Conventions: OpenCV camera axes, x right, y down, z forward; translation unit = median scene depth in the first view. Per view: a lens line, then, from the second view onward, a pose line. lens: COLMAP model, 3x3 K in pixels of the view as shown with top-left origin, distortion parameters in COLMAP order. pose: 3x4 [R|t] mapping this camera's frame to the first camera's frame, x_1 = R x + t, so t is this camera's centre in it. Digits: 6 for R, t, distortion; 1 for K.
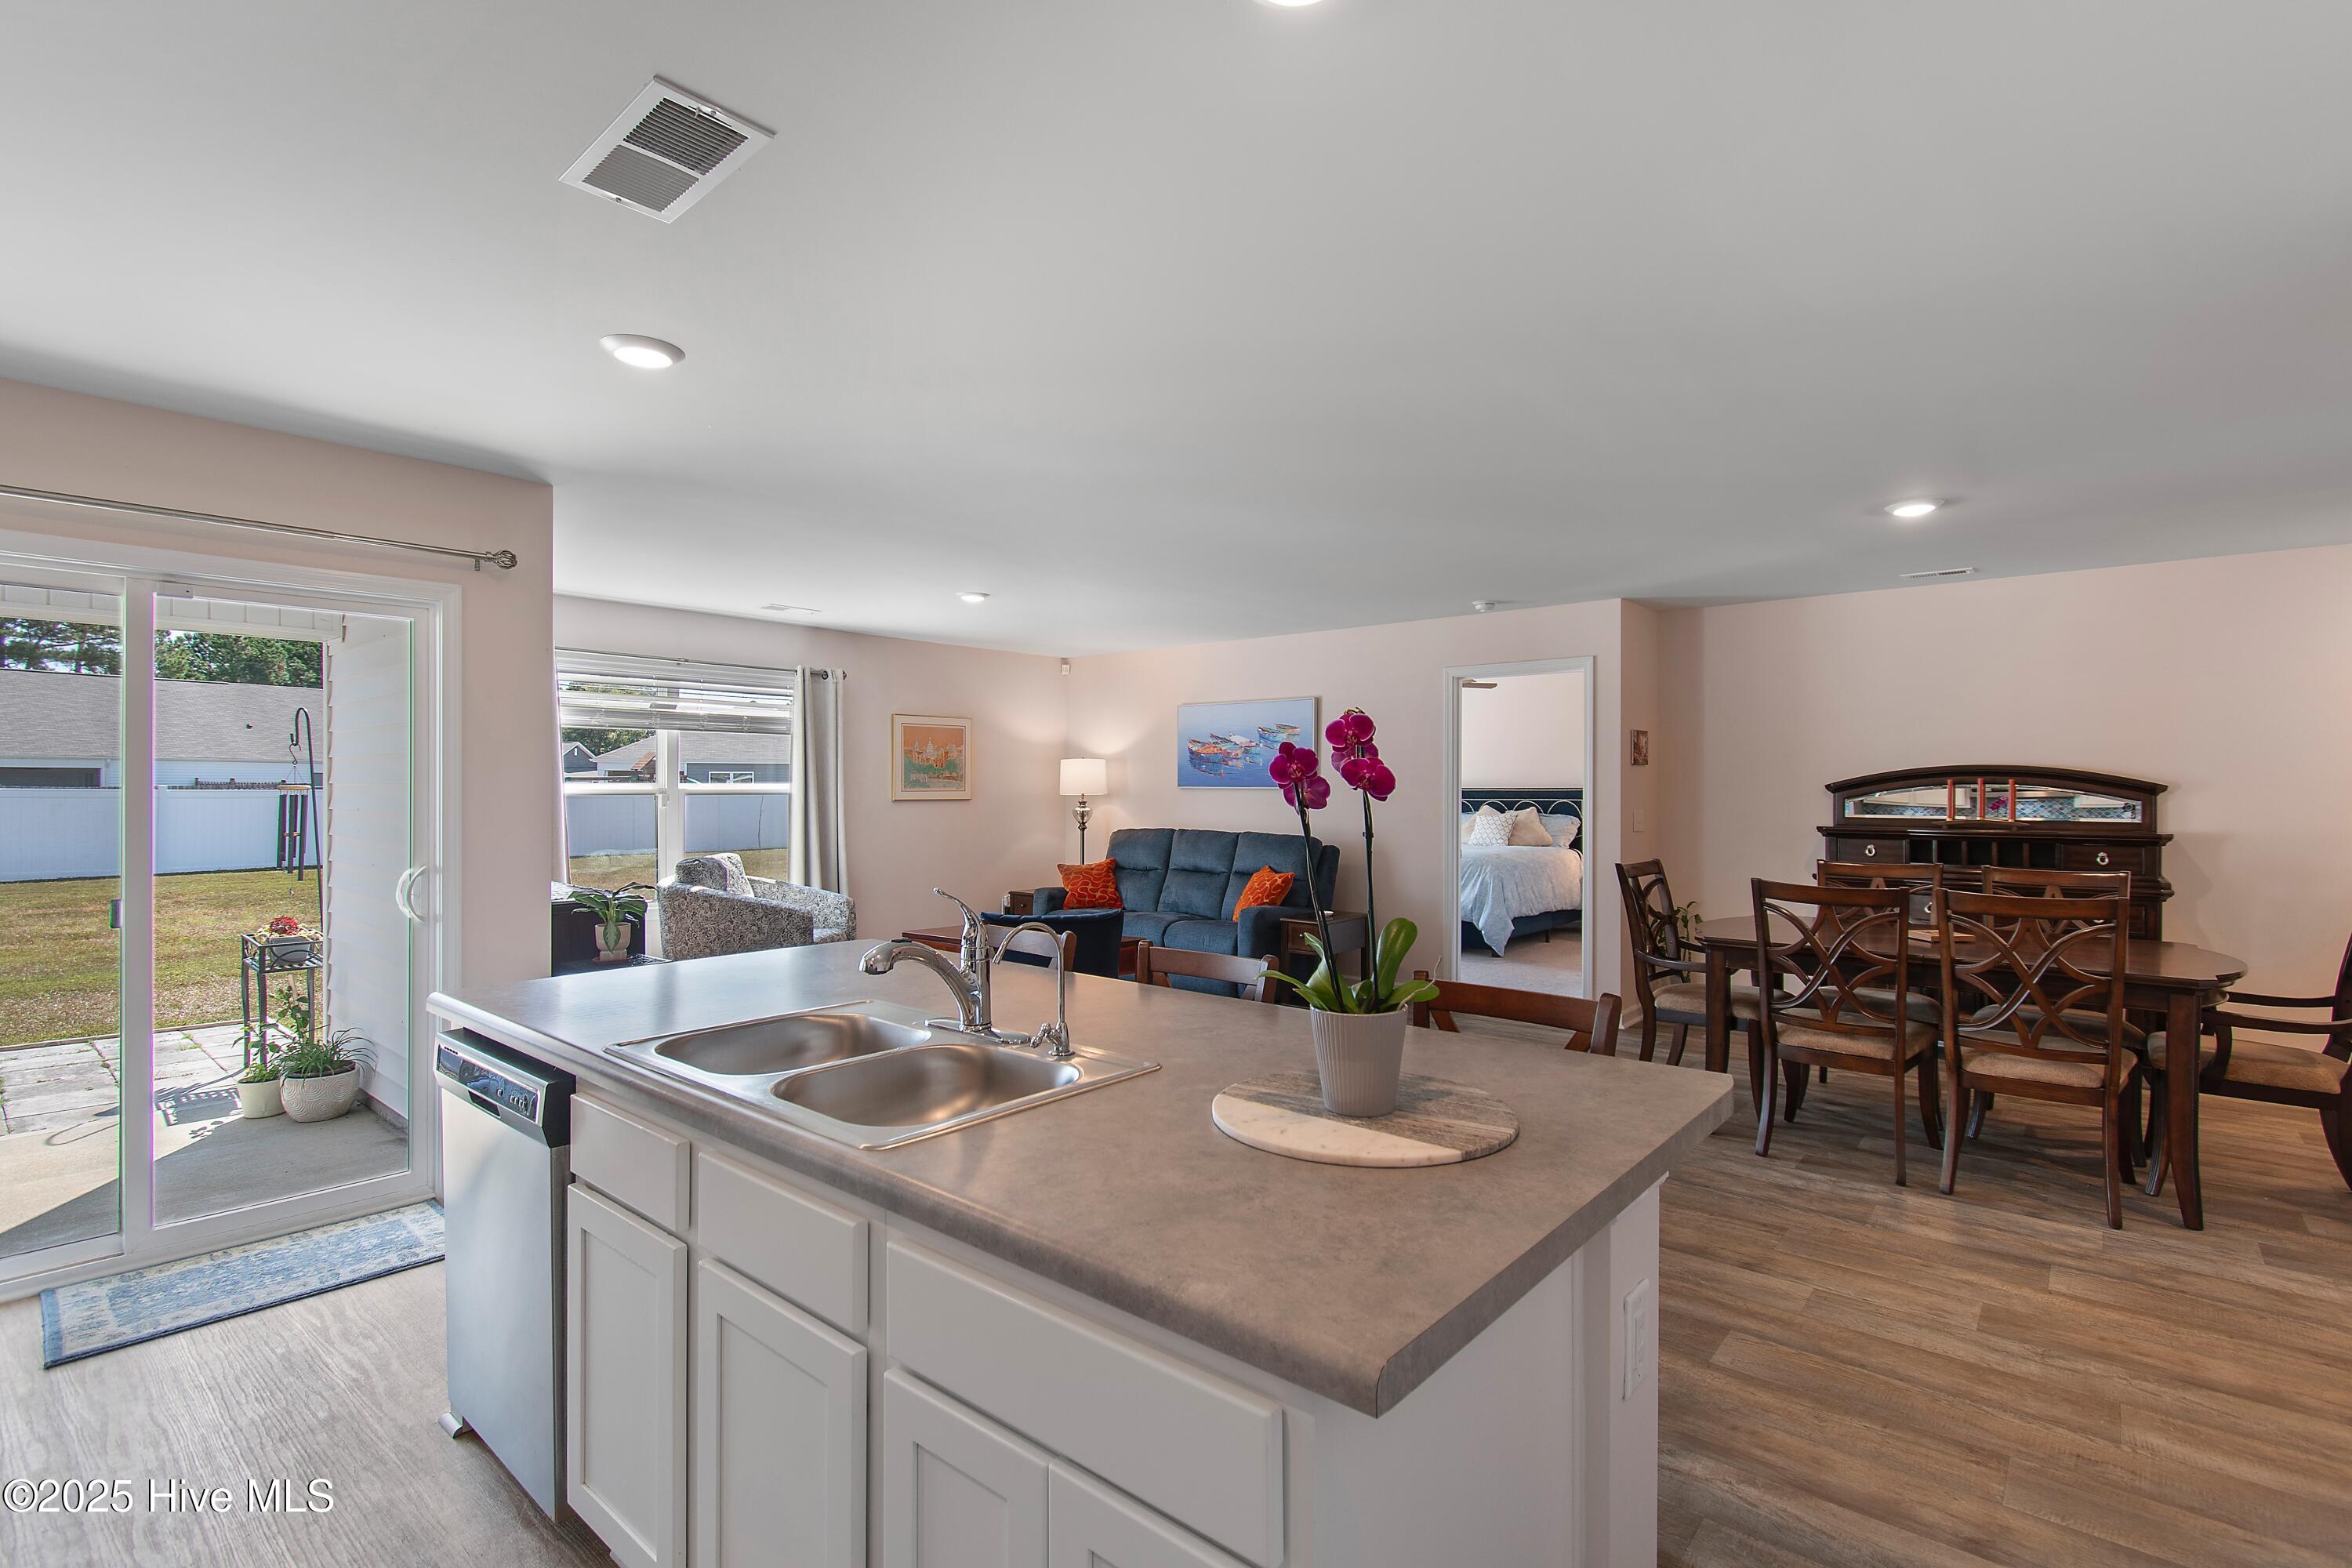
lens RADIAL K [[1080.5, 0, 1170.7], [0, 1080.5, 788.4], [0, 0, 1]] dist [0.000473, -0.000325]
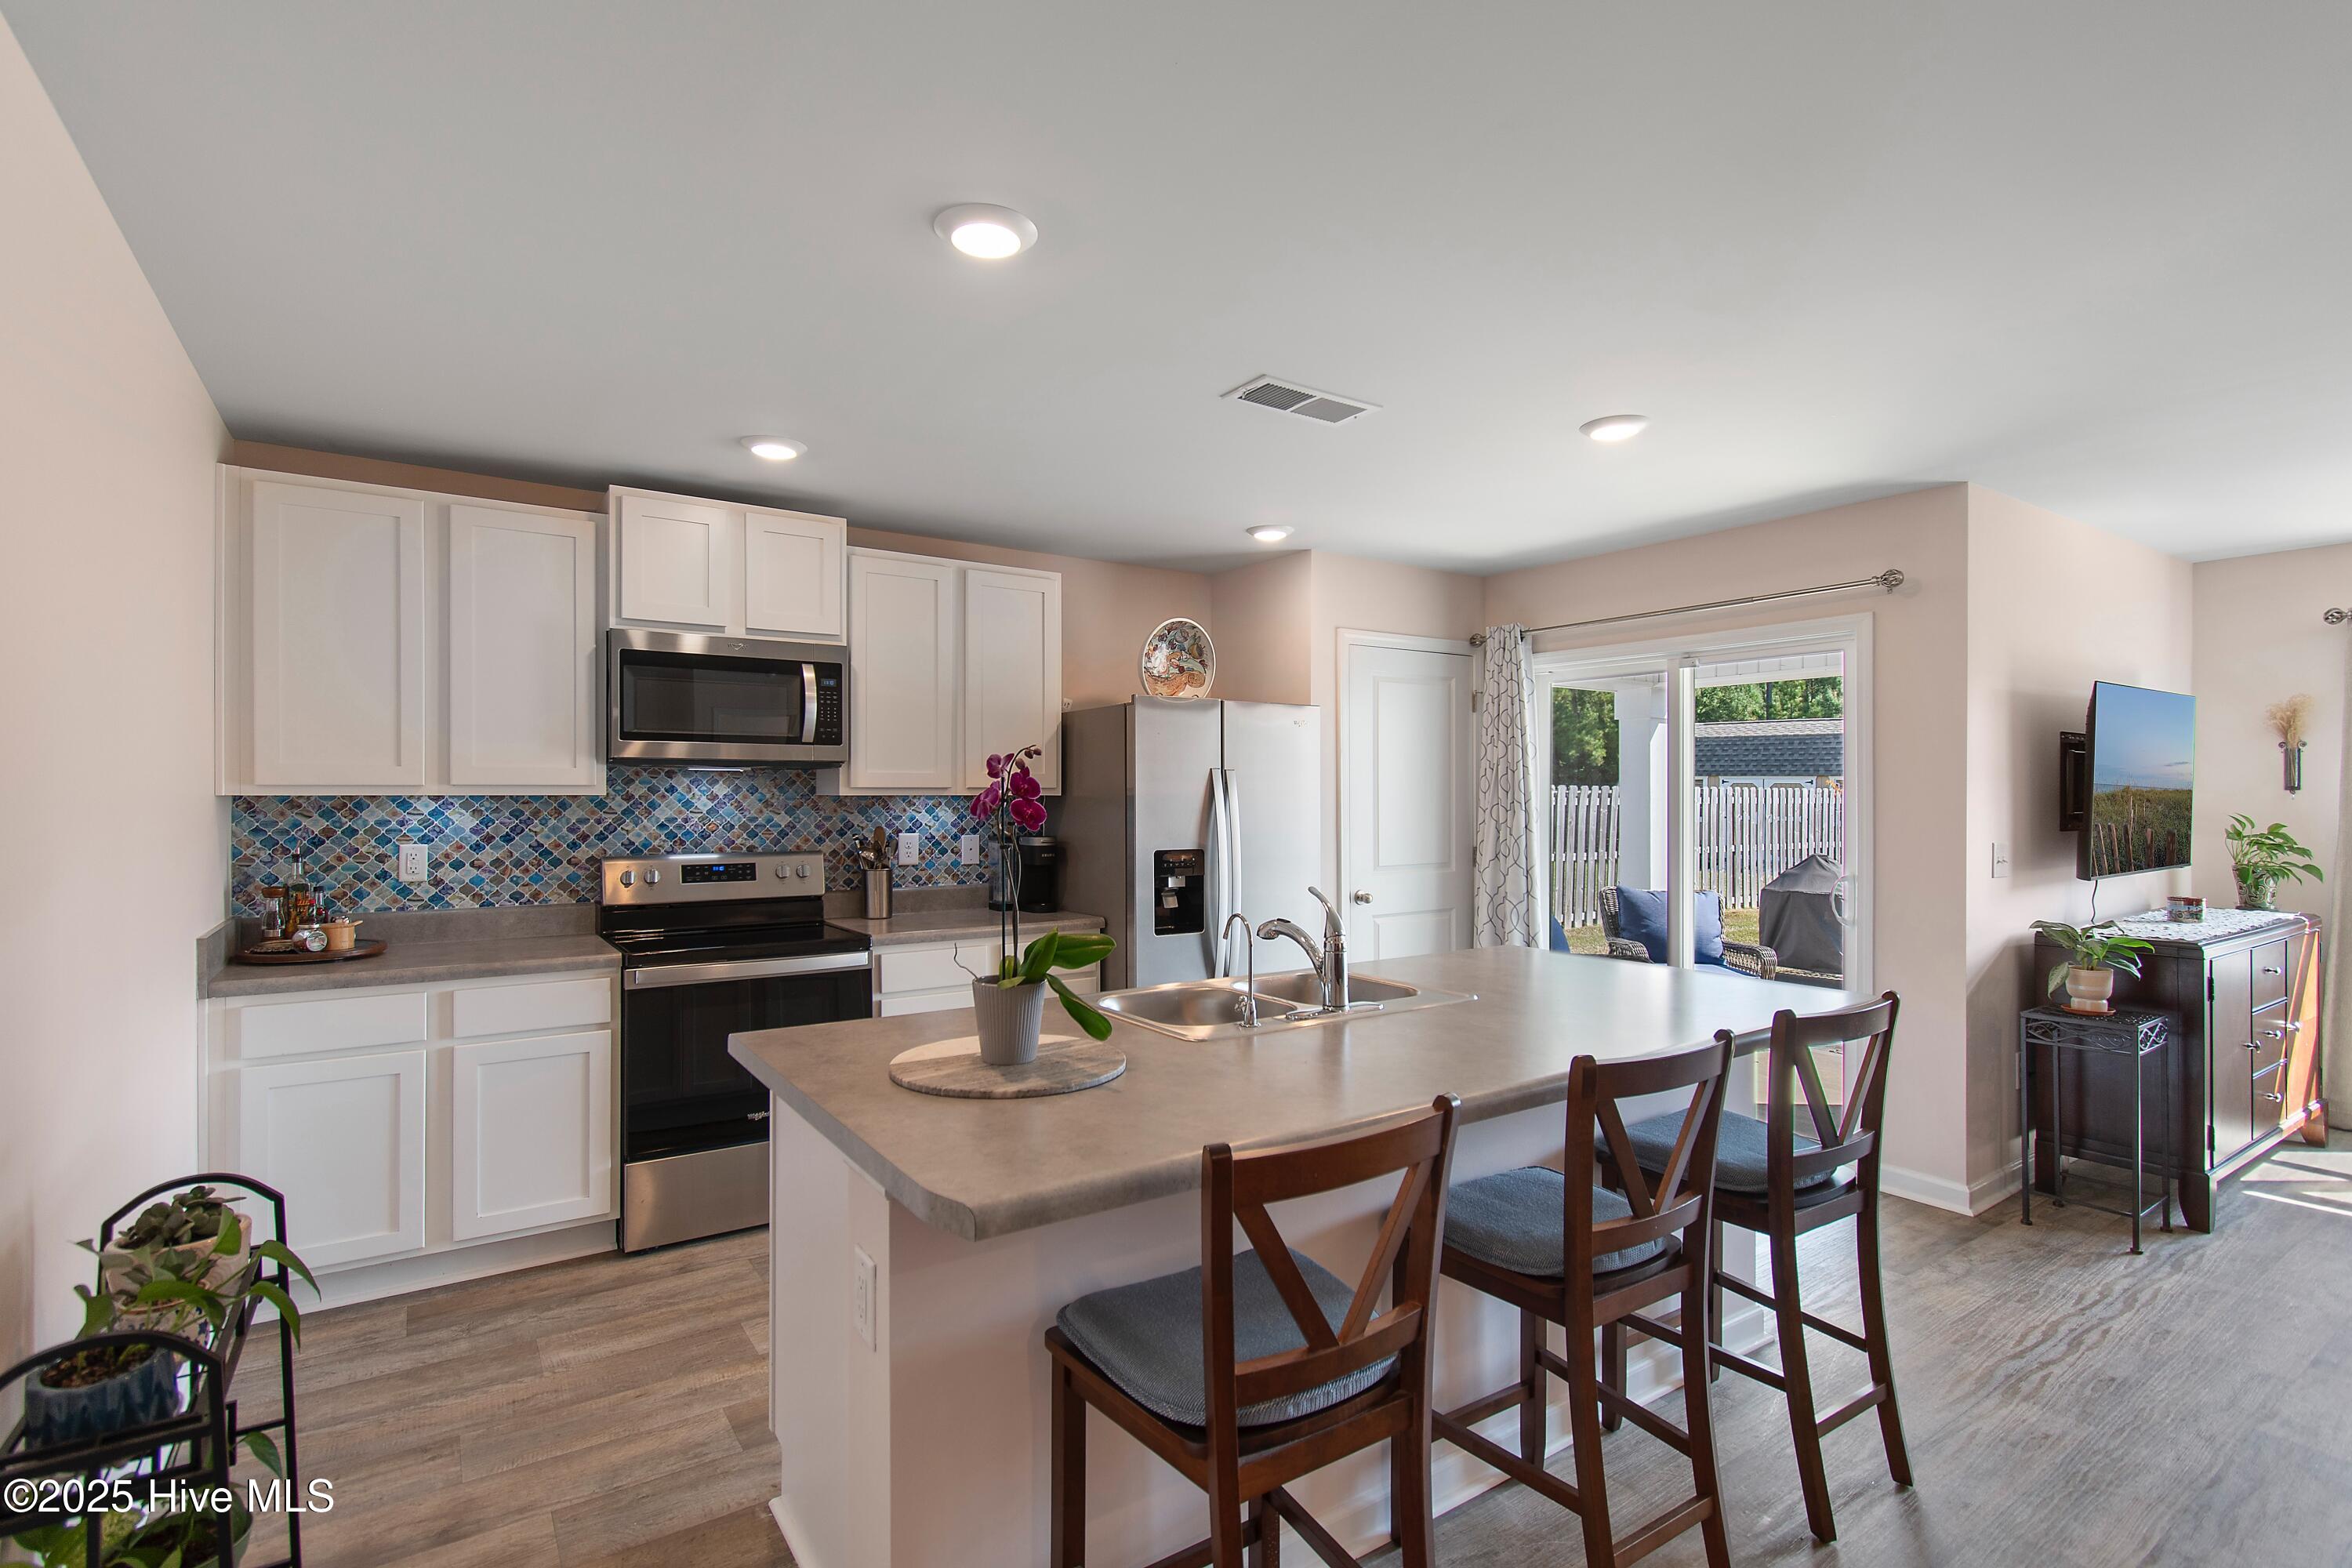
lens RADIAL K [[1103.0, 0, 1174.8], [0, 1103.0, 794.1], [0, 0, 1]] dist [0.000111, -0.001667]
pose [[-0.261308, -0.000466, -0.965255, 0.279030], [-0.001461, 0.999999, -0.000087, -0.004153], [0.965254, 0.001388, -0.261308, 0.307678]]
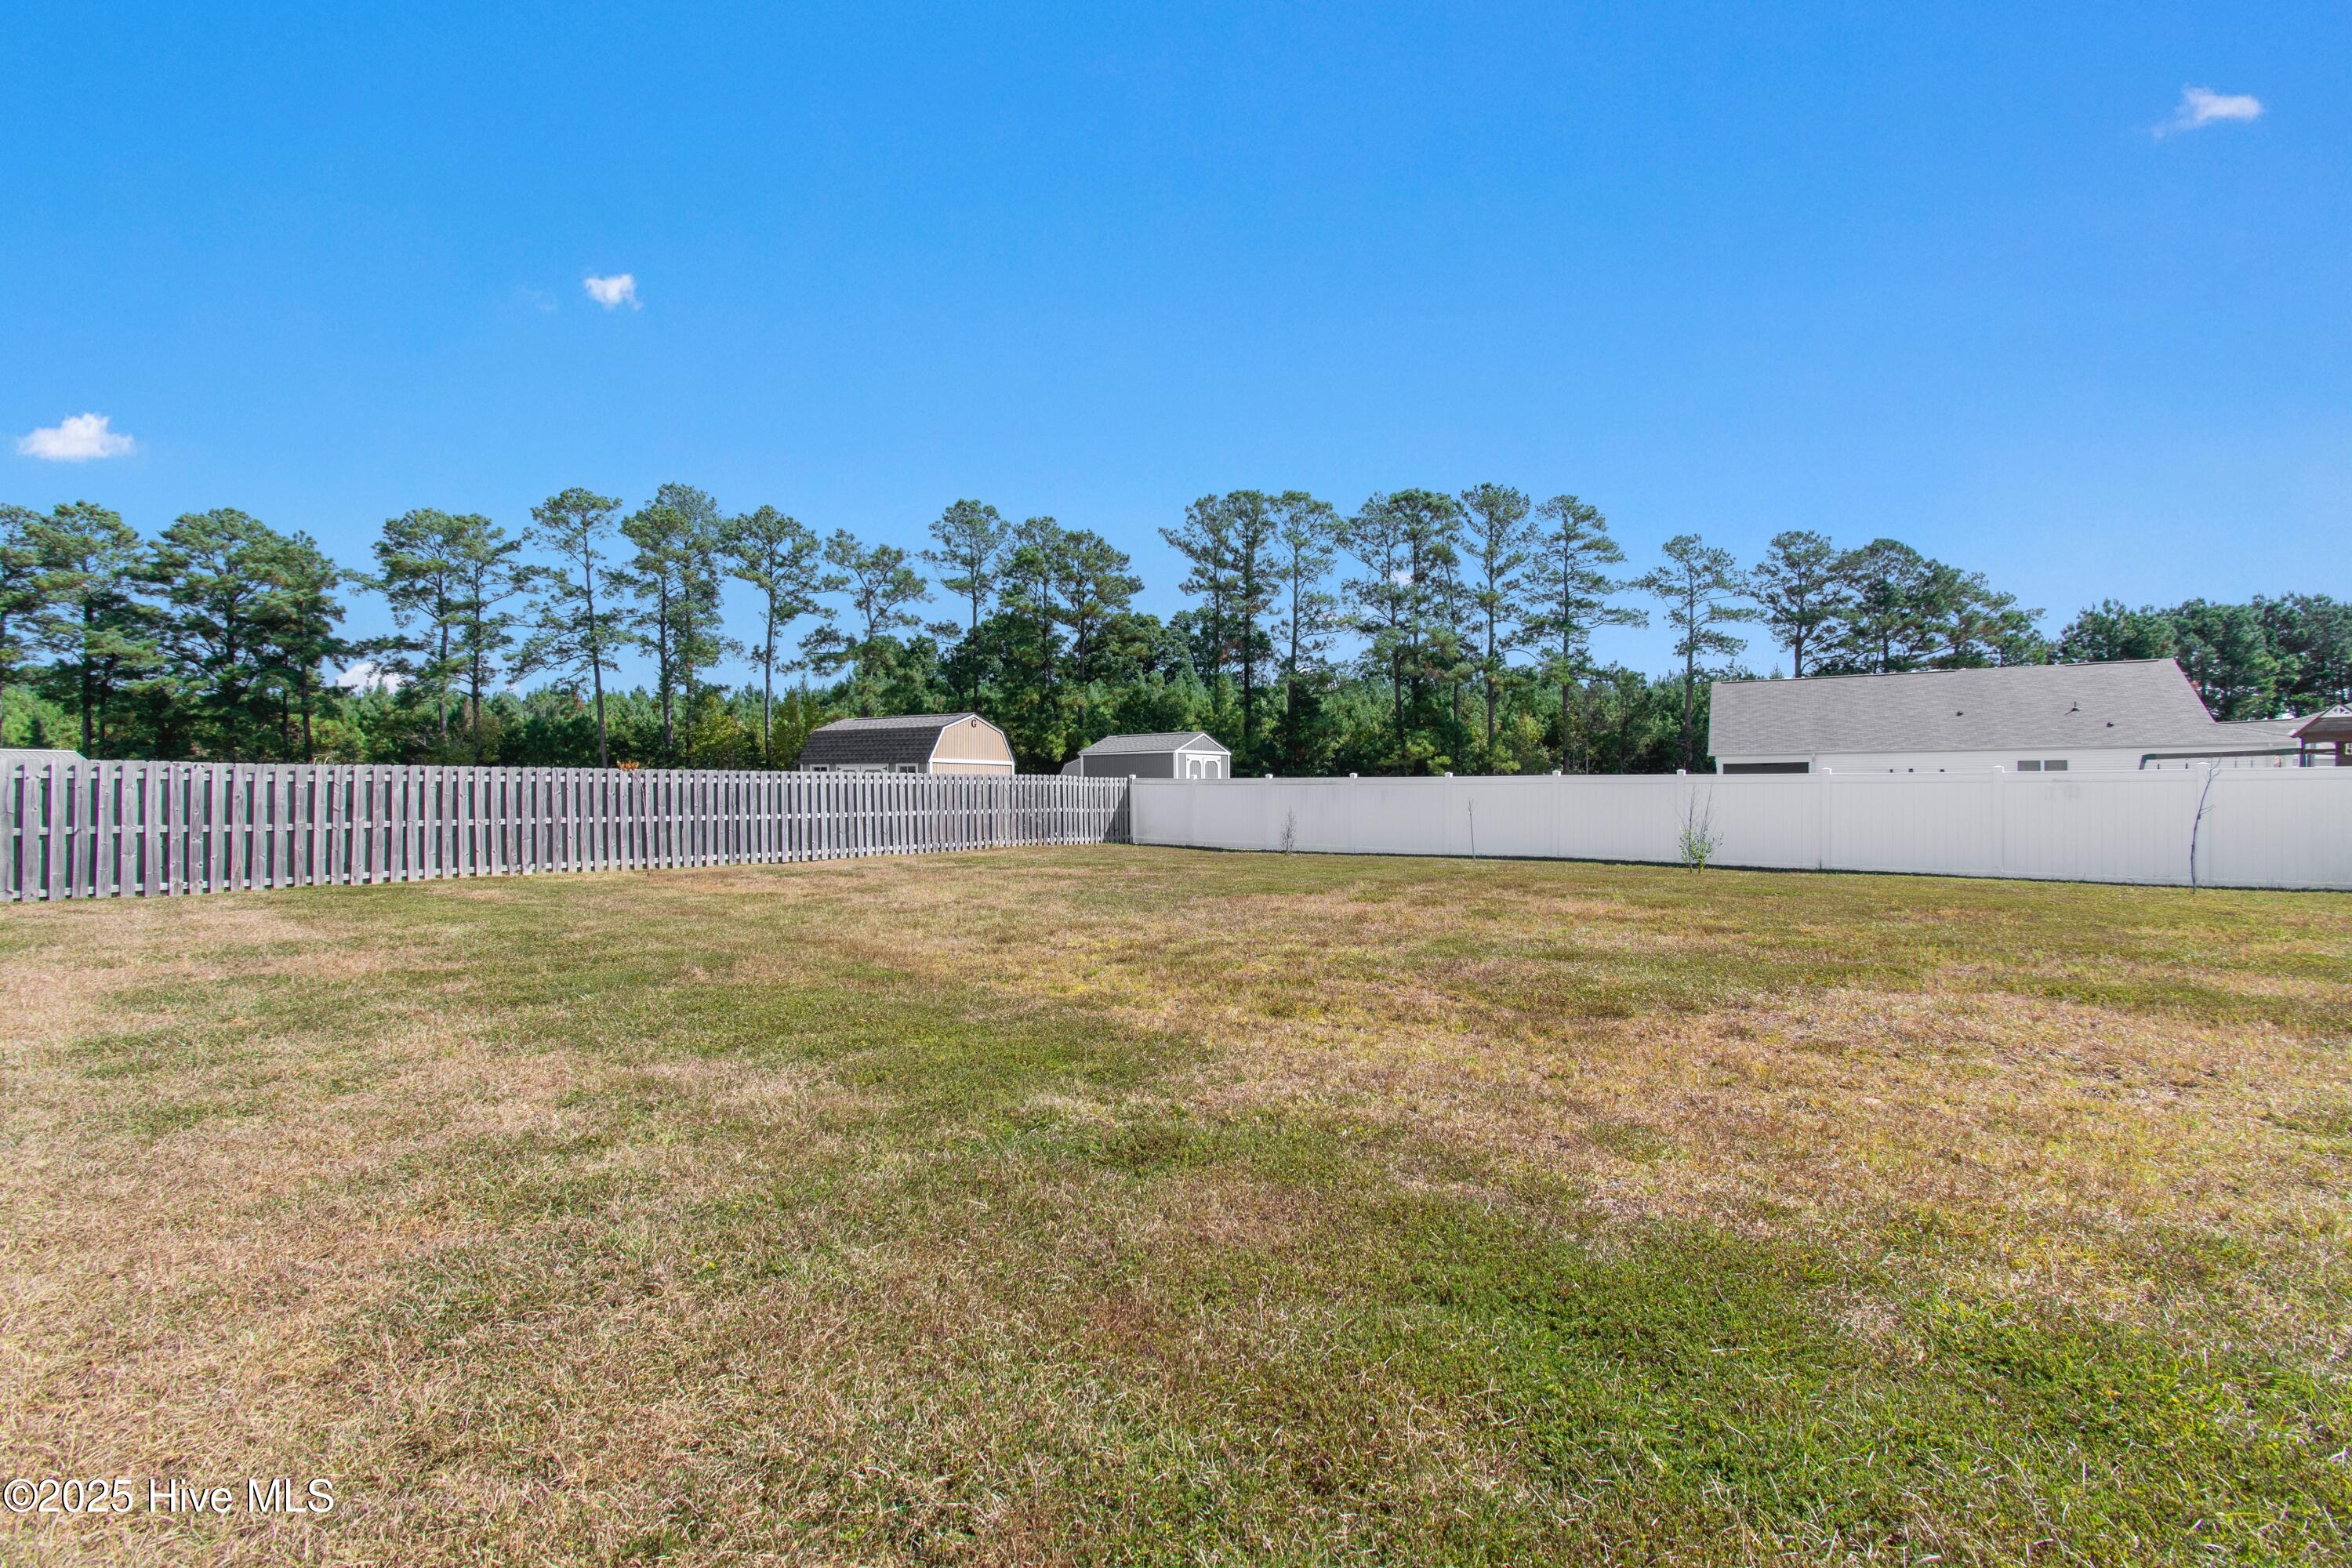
lens RADIAL K [[1044.0, 0, 1170.7], [0, 1044.0, 796.8], [0, 0, 1]] dist [-0.000455, 0.000186]
pose [[0.014685, 0.004376, -0.999883, 0.281726], [0.005734, 0.999974, 0.004460, 0.044835], [0.999876, -0.005799, 0.014660, 2.198546]]
